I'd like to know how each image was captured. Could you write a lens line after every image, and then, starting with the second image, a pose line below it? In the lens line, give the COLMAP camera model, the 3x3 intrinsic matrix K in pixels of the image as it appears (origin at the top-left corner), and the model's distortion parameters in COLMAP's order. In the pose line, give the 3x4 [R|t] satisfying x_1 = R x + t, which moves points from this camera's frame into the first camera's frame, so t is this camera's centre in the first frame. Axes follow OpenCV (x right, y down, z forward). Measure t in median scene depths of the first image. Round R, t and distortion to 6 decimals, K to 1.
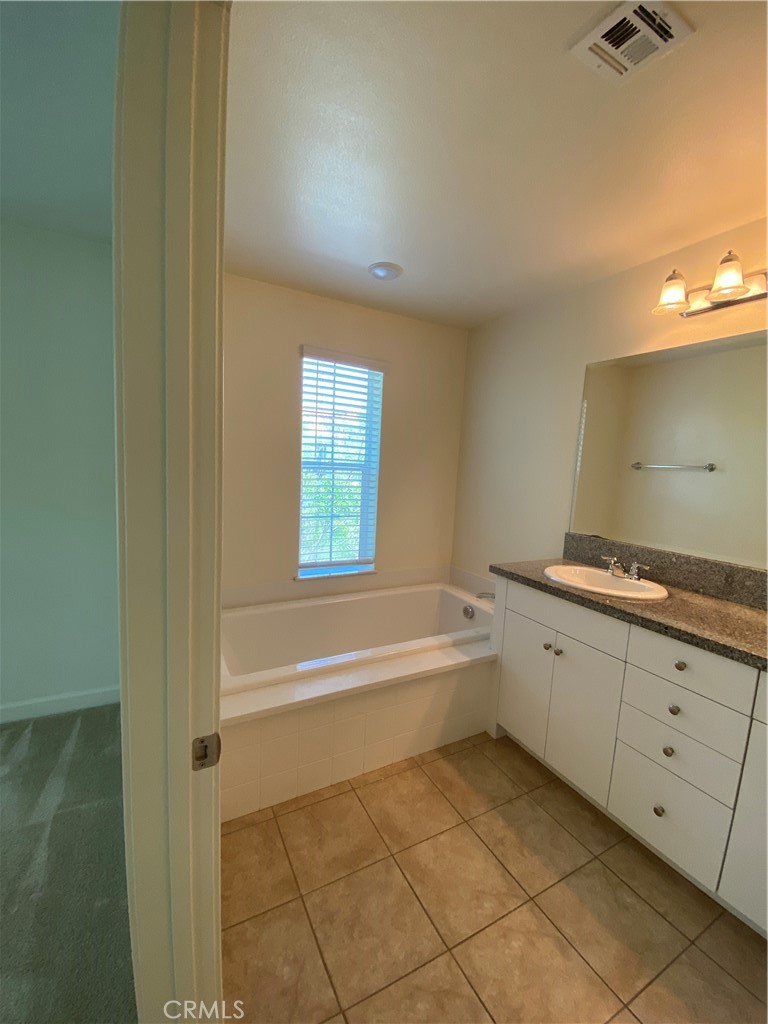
lens RADIAL K [[414.8, 0, 380.6], [0, 414.8, 512.3], [0, 0, 1]] dist [0.020822, -0.019284]
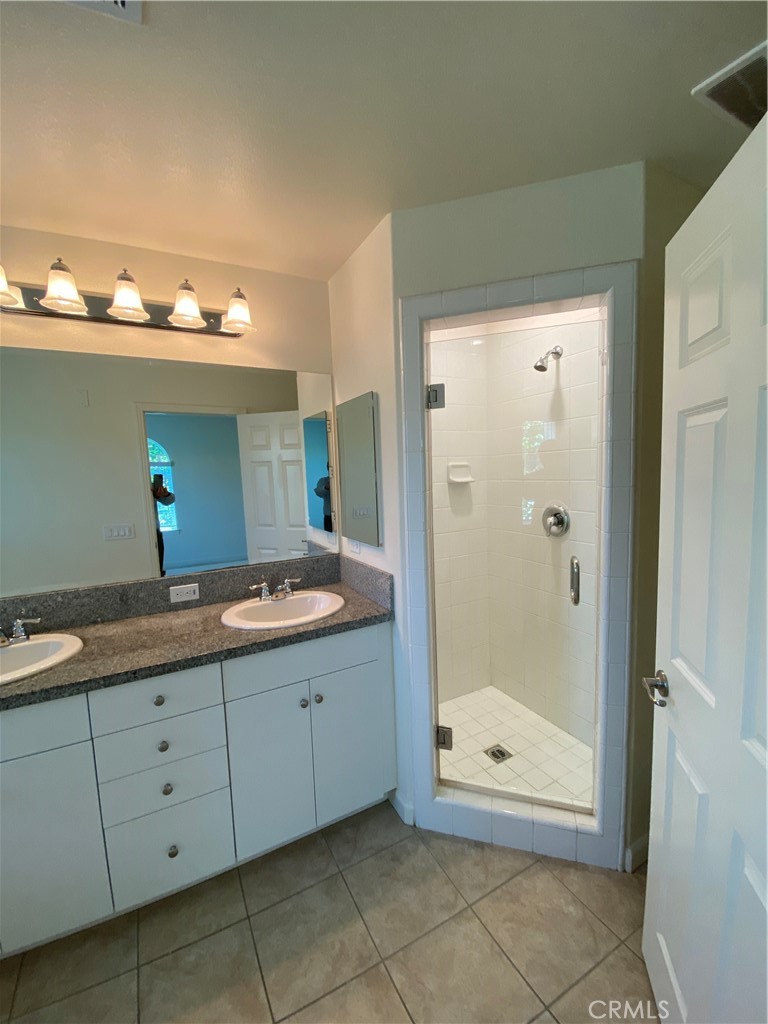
lens RADIAL K [[416.9, 0, 380.7], [0, 416.9, 509.4], [0, 0, 1]] dist [0.016284, -0.019839]
pose [[0.005013, -0.147627, 0.989030, -0.147651], [0.155369, 0.977147, 0.145066, -0.109073], [-0.987844, 0.152937, 0.027835, 0.348542]]
